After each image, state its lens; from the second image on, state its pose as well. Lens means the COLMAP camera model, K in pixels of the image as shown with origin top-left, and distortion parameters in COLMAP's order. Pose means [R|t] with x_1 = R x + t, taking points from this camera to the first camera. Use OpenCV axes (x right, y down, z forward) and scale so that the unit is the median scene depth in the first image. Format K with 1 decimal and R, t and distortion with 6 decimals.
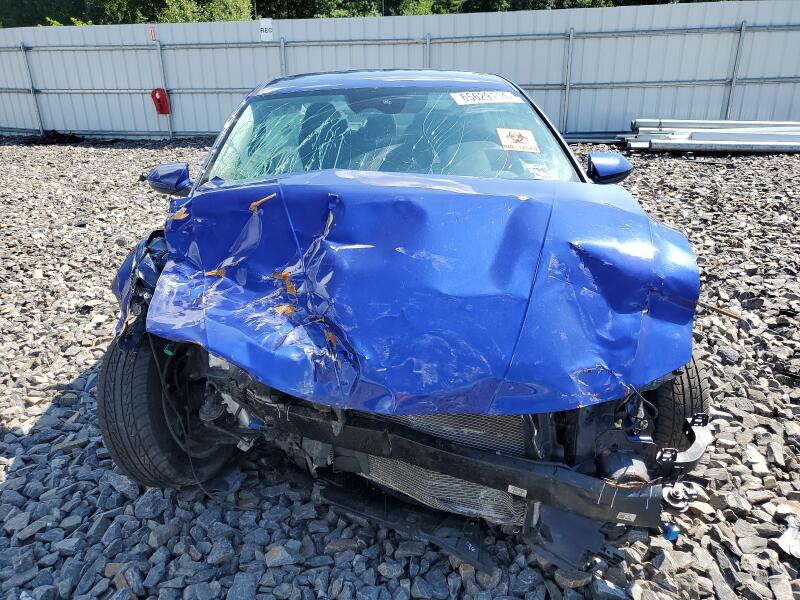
lens RADIAL K [[639.4, 0, 421.7], [0, 639.4, 298.1], [0, 0, 1]] dist [0.012138, 0.010823]
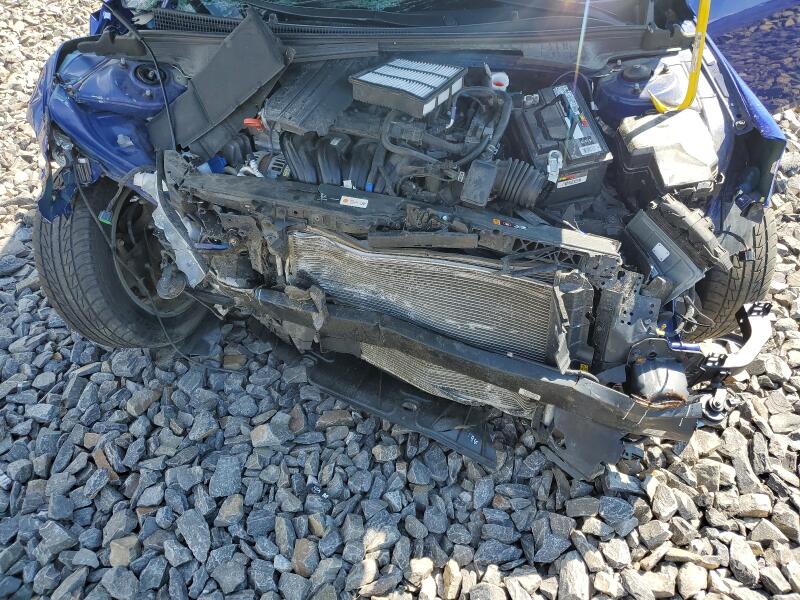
lens RADIAL K [[639.4, 0, 421.7], [0, 639.4, 298.1], [0, 0, 1]] dist [0.012138, 0.010823]
pose [[0.999179, 0.026503, -0.030644, 0.024631], [-0.012233, 0.918409, 0.395444, -0.142355], [0.038624, -0.394744, 0.917979, 0.232850]]
